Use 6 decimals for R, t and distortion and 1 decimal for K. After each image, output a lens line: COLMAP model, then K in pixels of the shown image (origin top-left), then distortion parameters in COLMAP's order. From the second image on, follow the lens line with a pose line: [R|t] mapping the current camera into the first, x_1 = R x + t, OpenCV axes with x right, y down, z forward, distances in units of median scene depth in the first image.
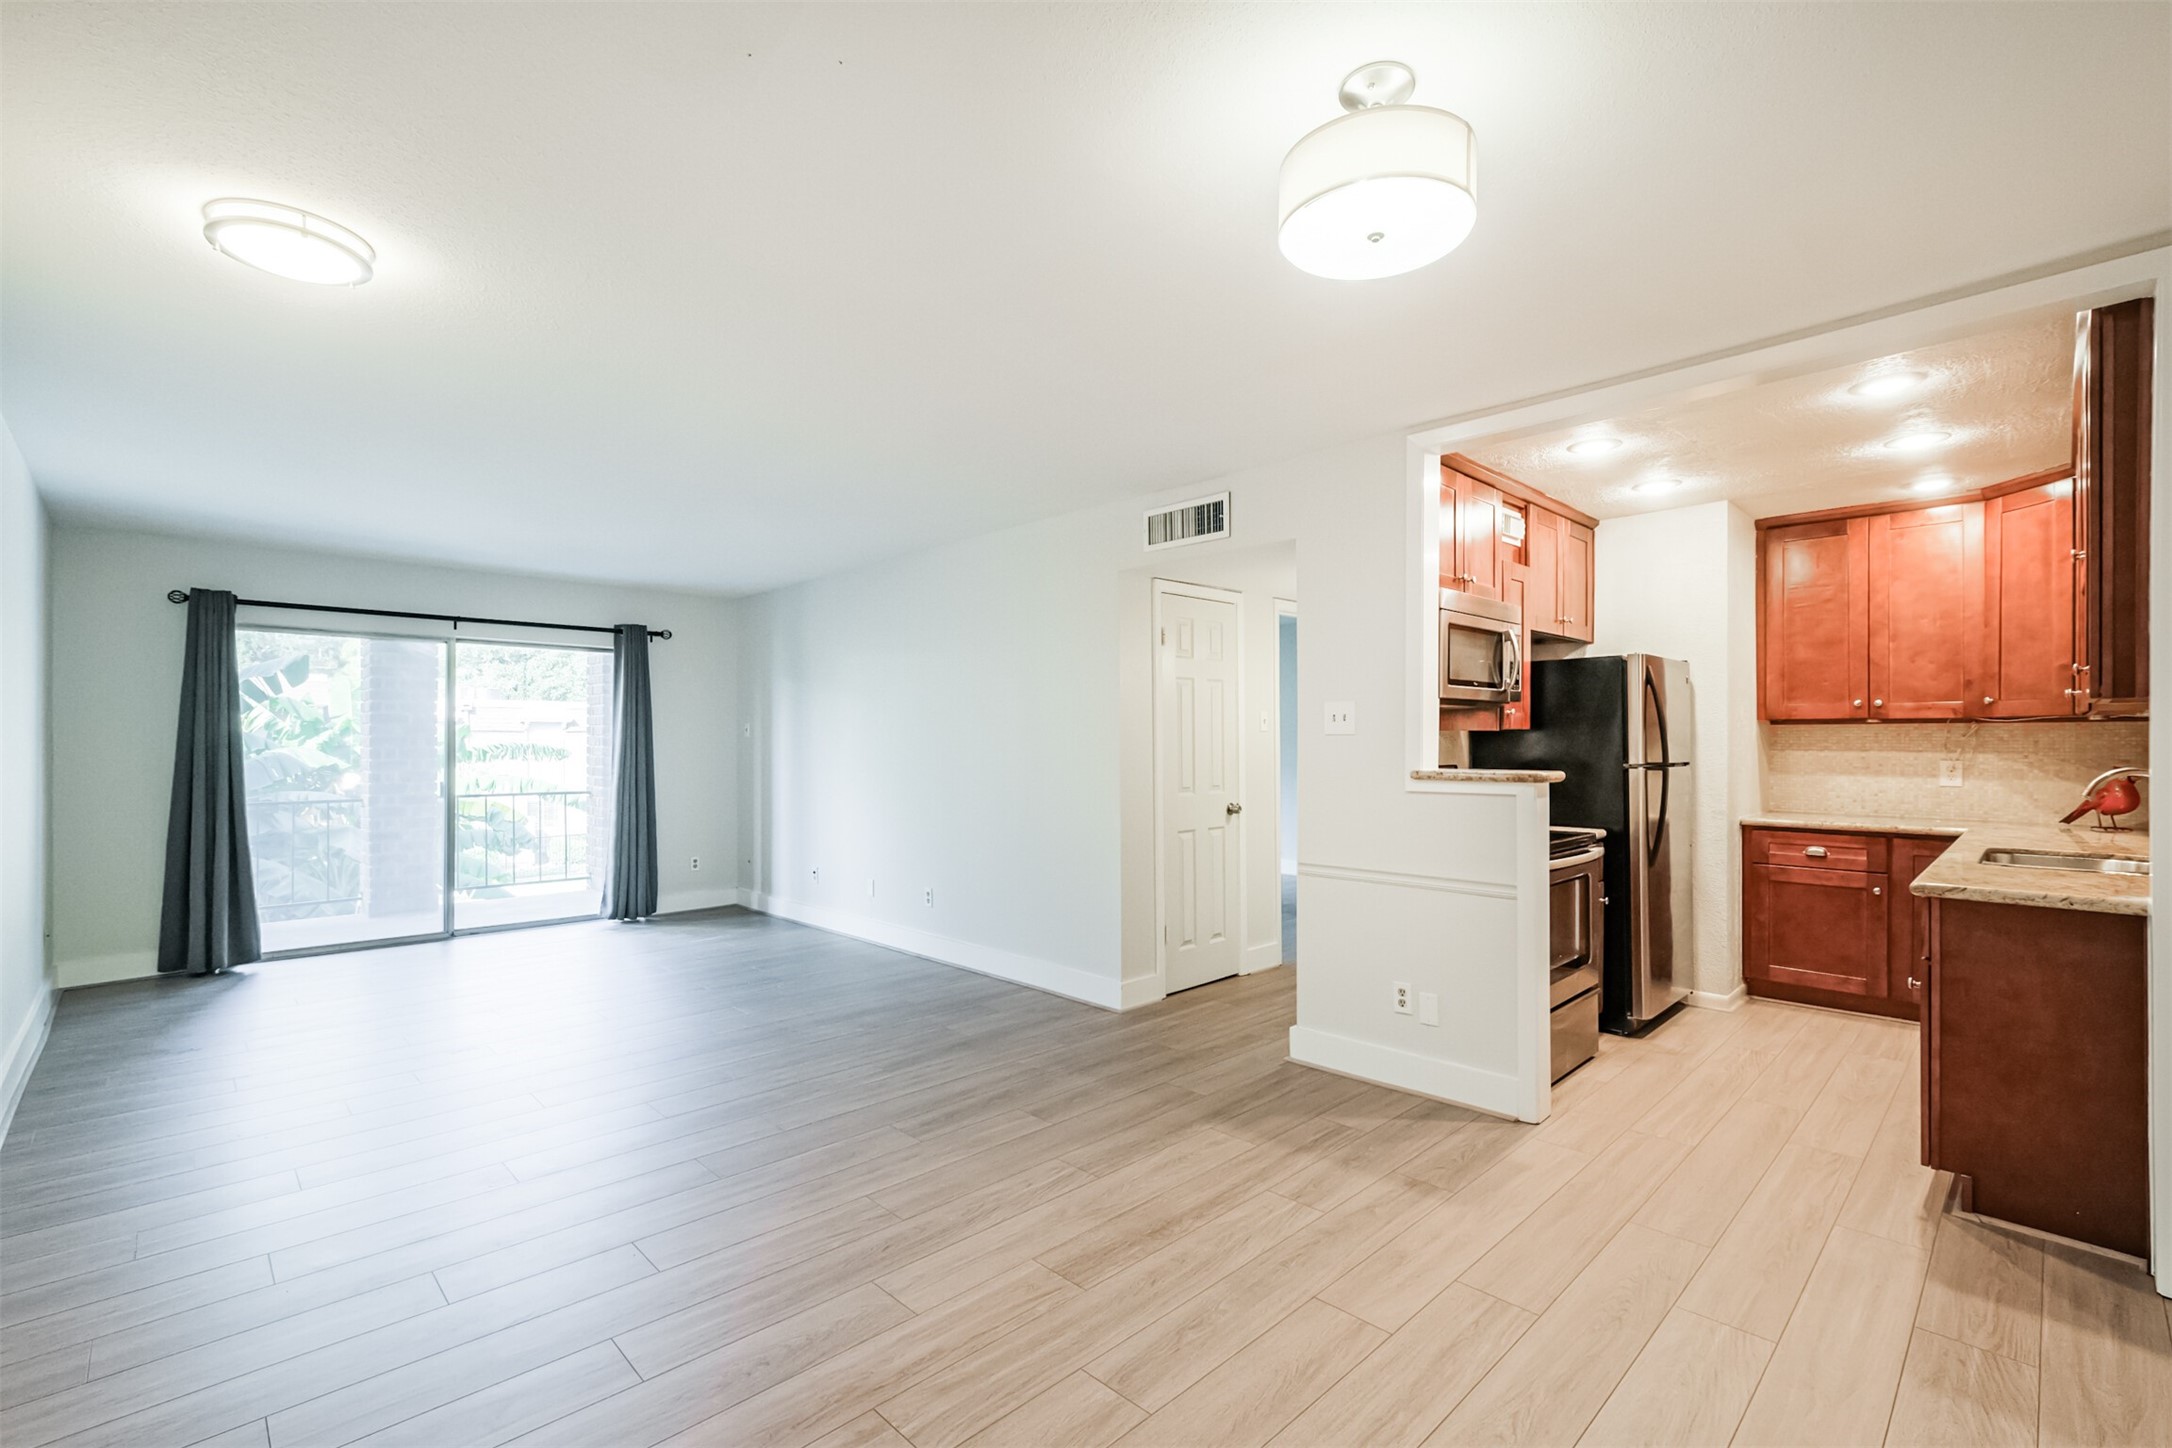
lens RADIAL K [[940.2, 0, 1087.1], [0, 940.2, 737.0], [0, 0, 1]] dist [0.003338, 0.000974]
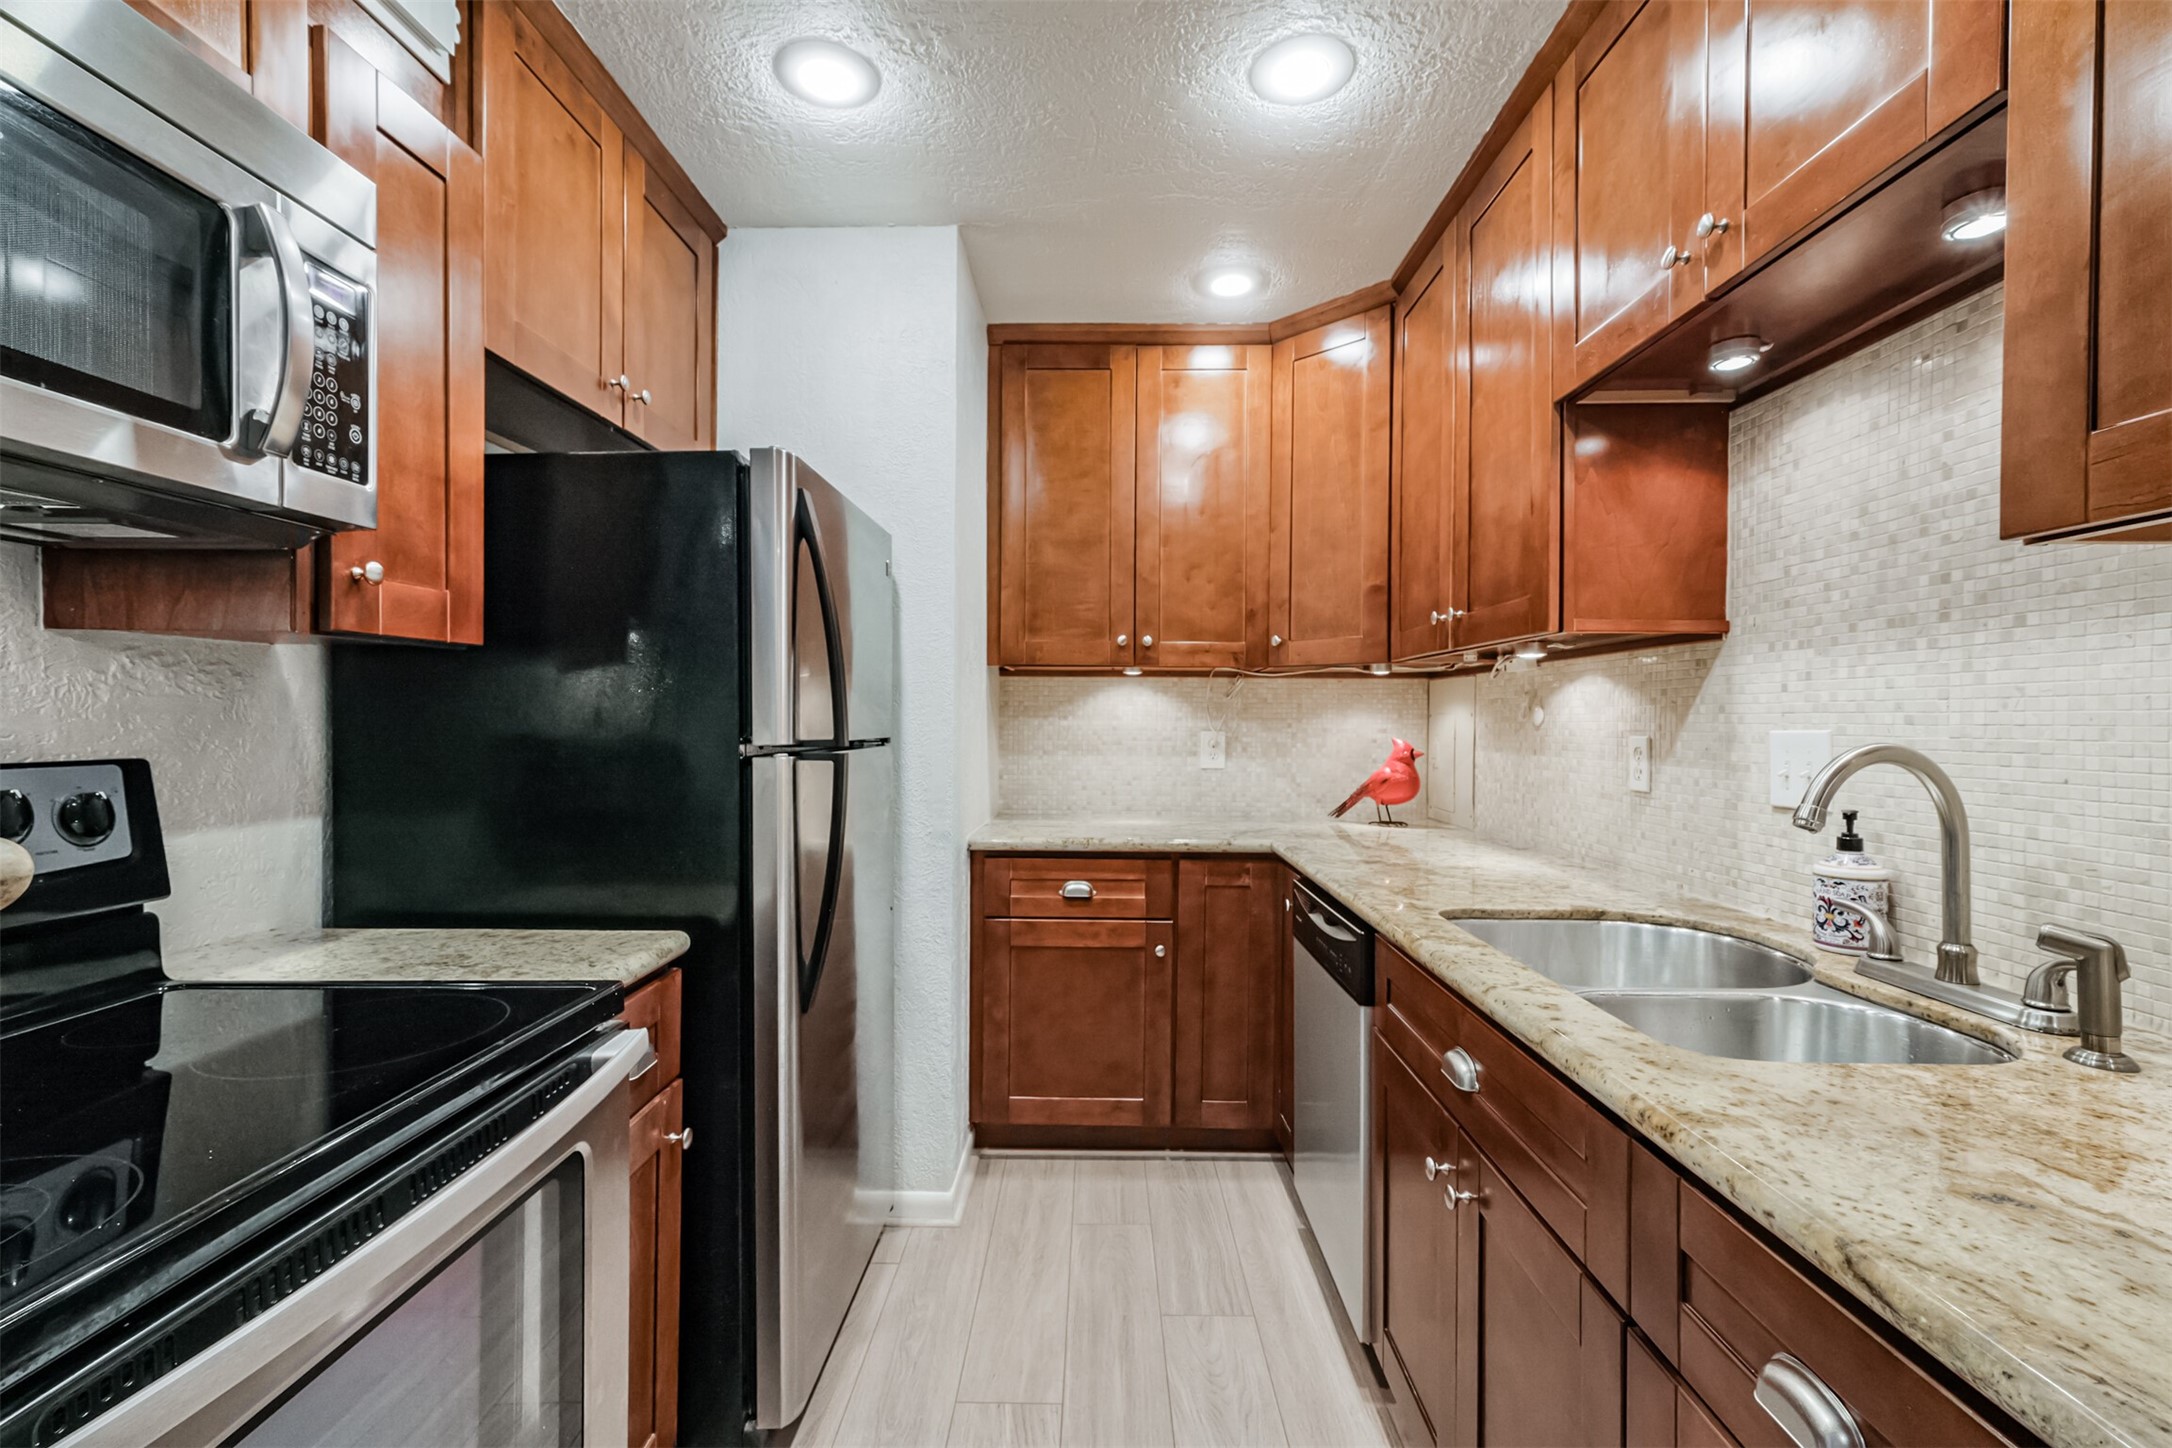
lens RADIAL K [[940.2, 0, 1084.4], [0, 940.2, 720.1], [0, 0, 1]] dist [0.003338, 0.000974]
pose [[0.713941, 0.001792, 0.700204, 0.369763], [-0.007918, 0.999953, 0.005515, 0.013950], [-0.700161, -0.009481, 0.713922, 0.582319]]
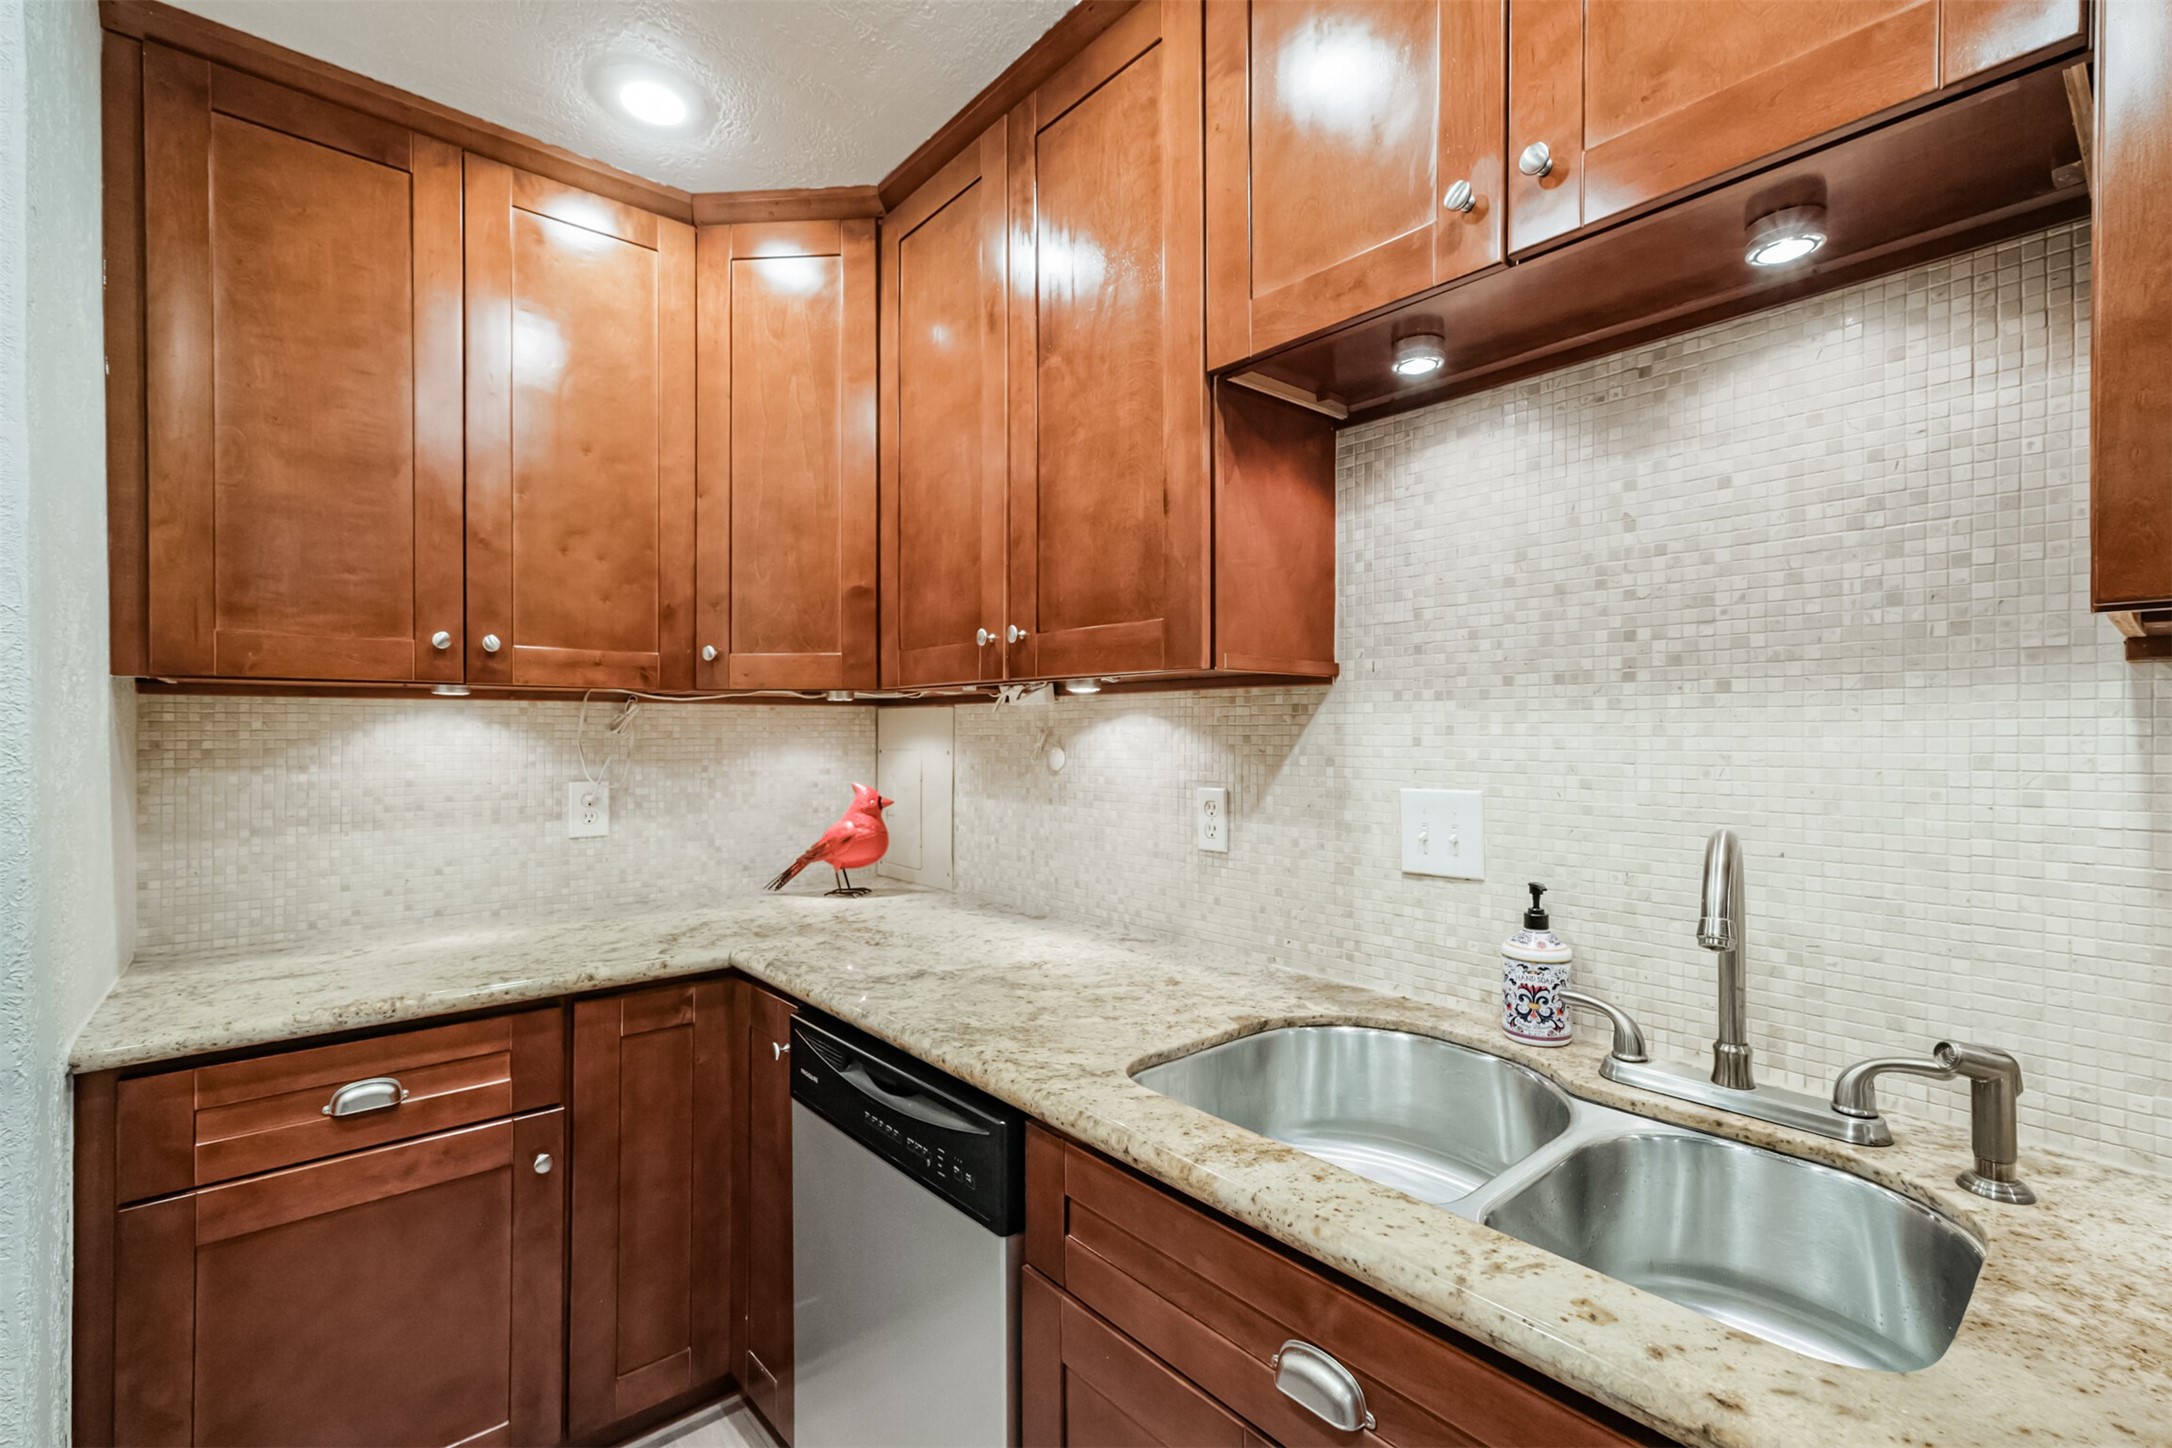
lens RADIAL K [[940.2, 0, 1092.5], [0, 940.2, 733.4], [0, 0, 1]] dist [0.003338, 0.000974]
pose [[0.062058, -0.004428, 0.998063, 0.472211], [-0.002916, 0.999985, 0.004618, -0.001626], [-0.998068, -0.003197, 0.062044, 0.734242]]
